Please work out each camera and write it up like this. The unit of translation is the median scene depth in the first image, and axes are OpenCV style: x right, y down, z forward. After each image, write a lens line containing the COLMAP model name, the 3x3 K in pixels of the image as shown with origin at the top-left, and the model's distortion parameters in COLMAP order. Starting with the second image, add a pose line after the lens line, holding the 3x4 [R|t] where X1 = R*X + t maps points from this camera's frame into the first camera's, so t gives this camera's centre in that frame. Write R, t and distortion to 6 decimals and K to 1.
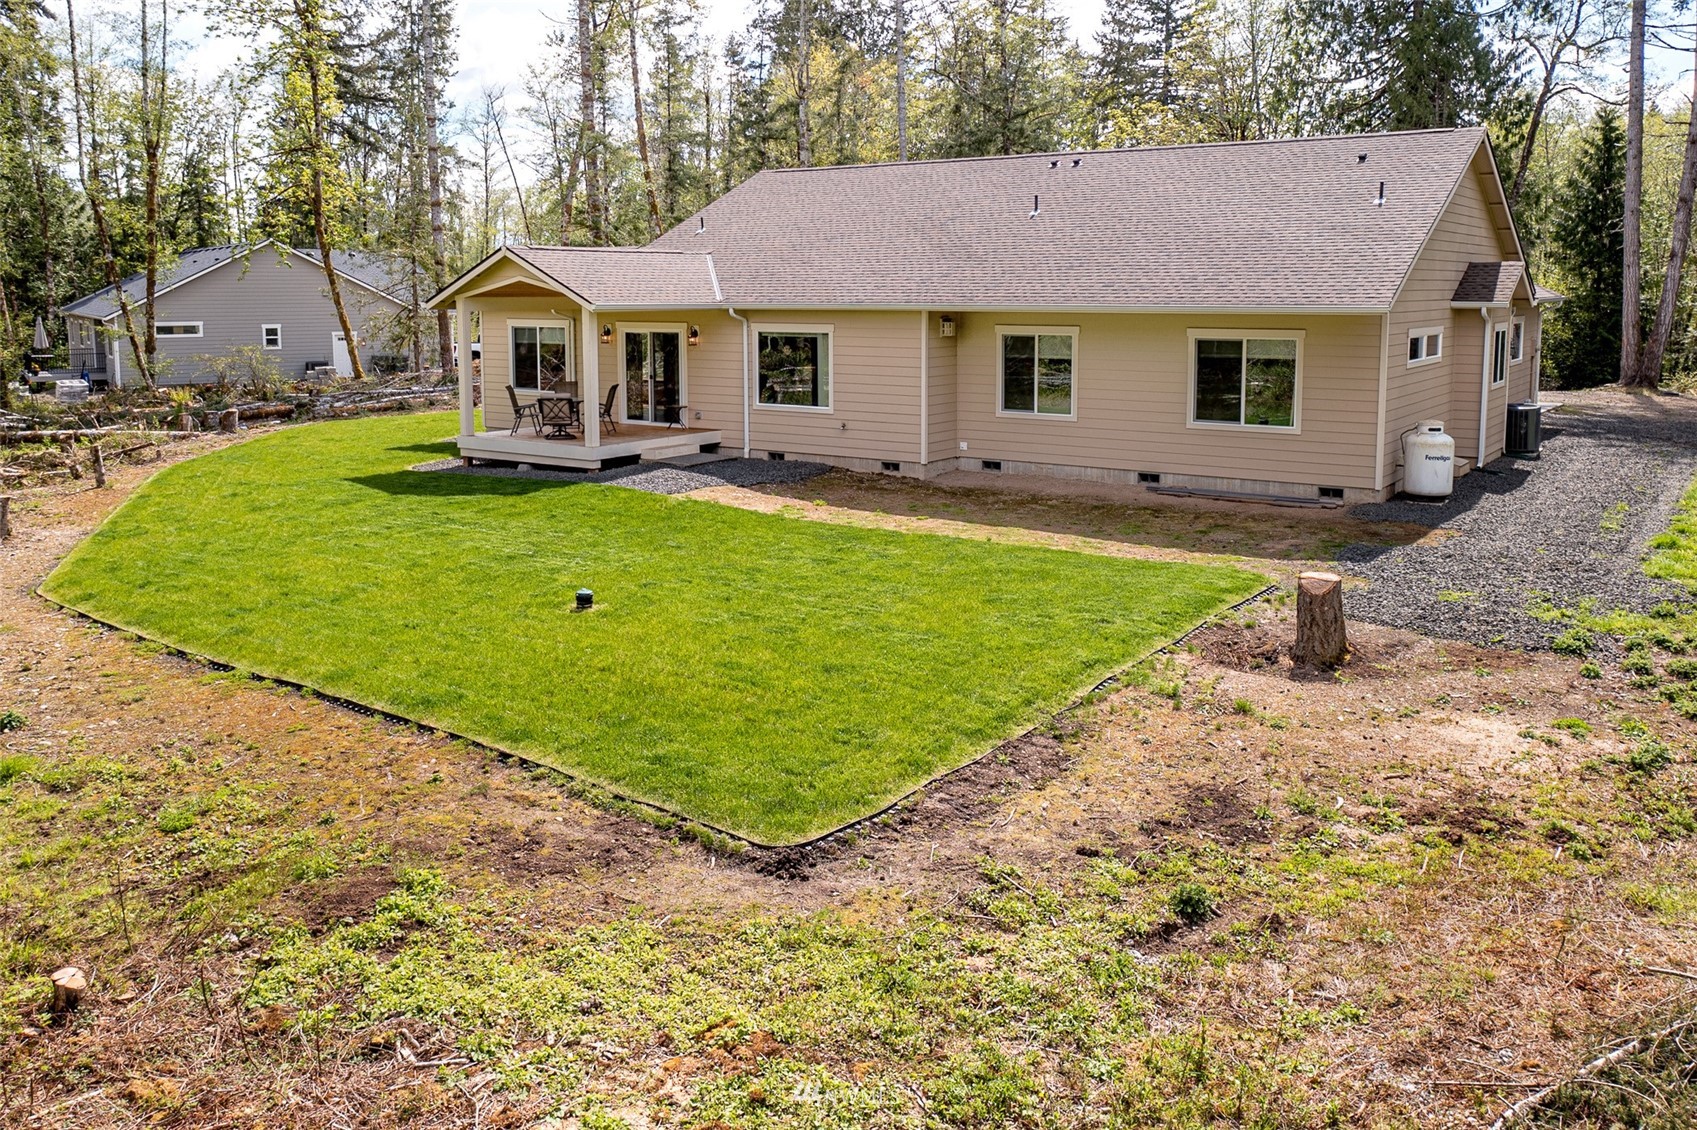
lens RADIAL K [[1355.1, 0, 816.0], [0, 1355.1, 544.0], [0, 0, 1]] dist [-0.075080, 0.004685]
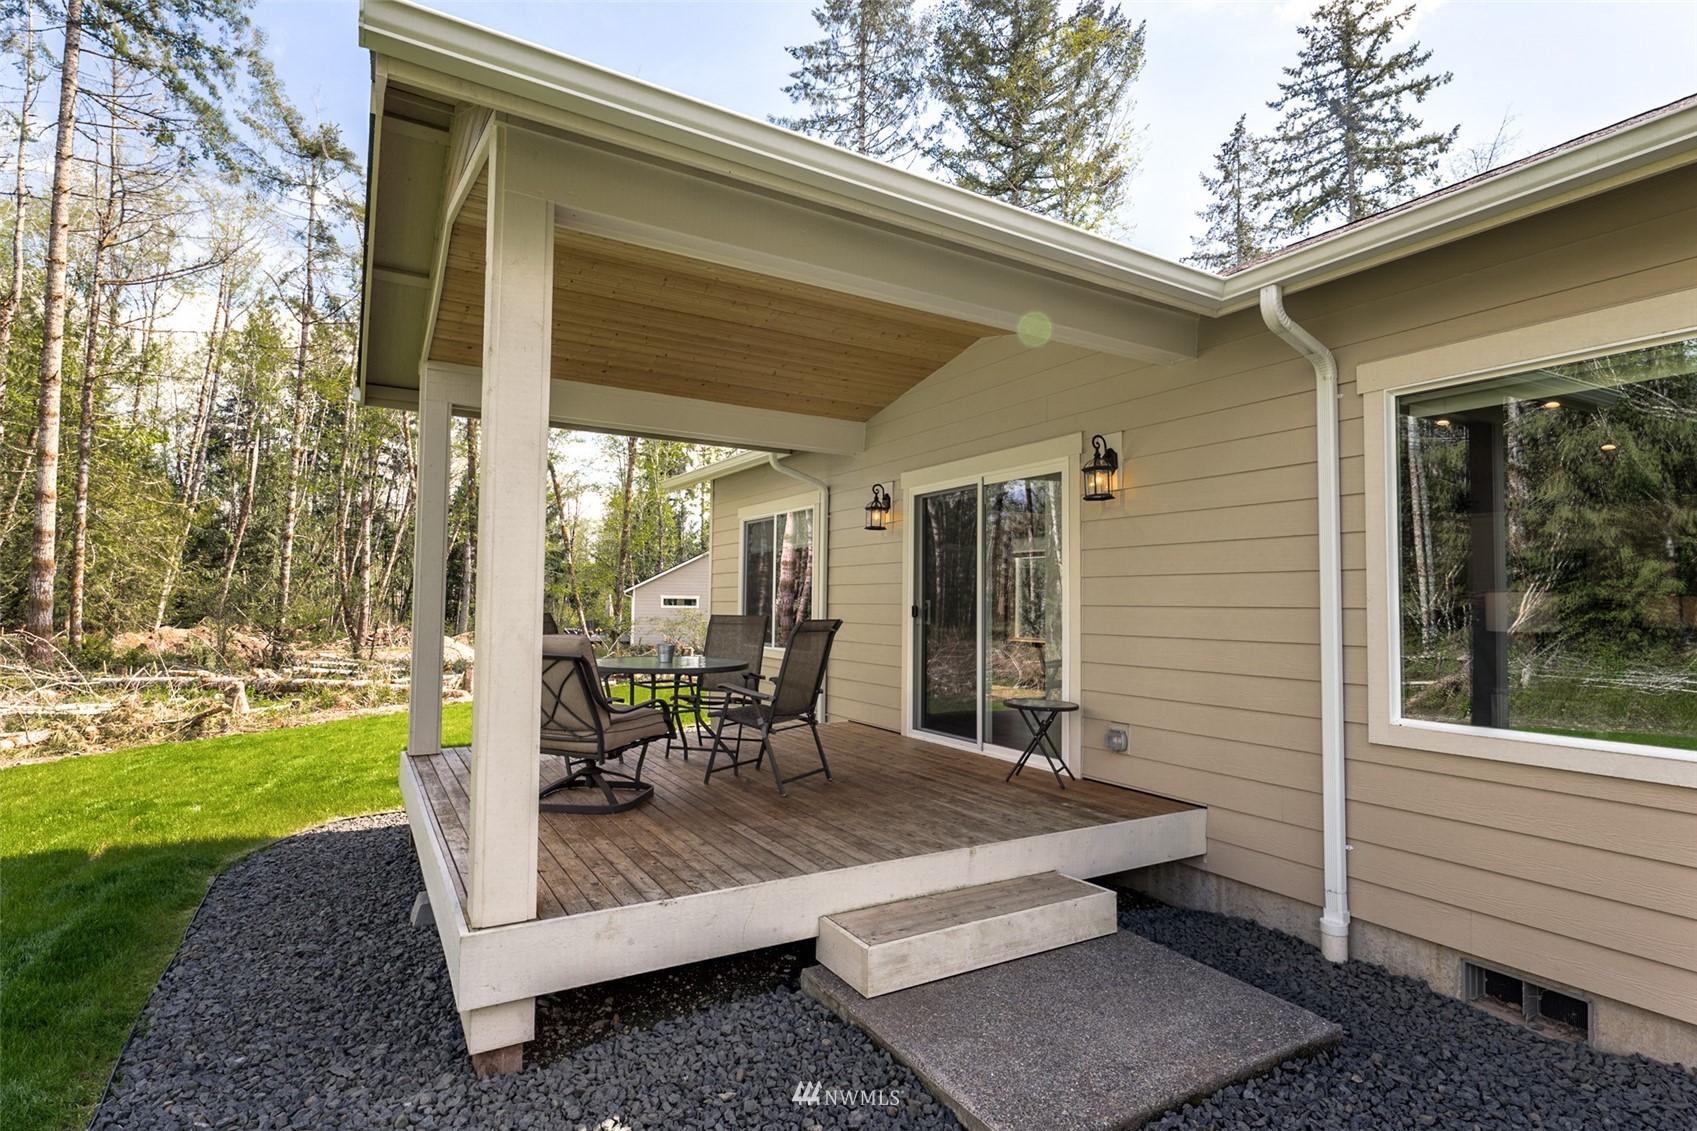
lens RADIAL K [[840.0, 0, 848.5], [0, 840.0, 565.5], [0, 0, 1]] dist [-0.000819, -0.000160]
pose [[0.917849, -0.007208, -0.396863, -0.069820], [-0.086212, 0.972347, -0.217047, -0.089760], [0.387453, 0.233430, 0.891847, 0.829042]]
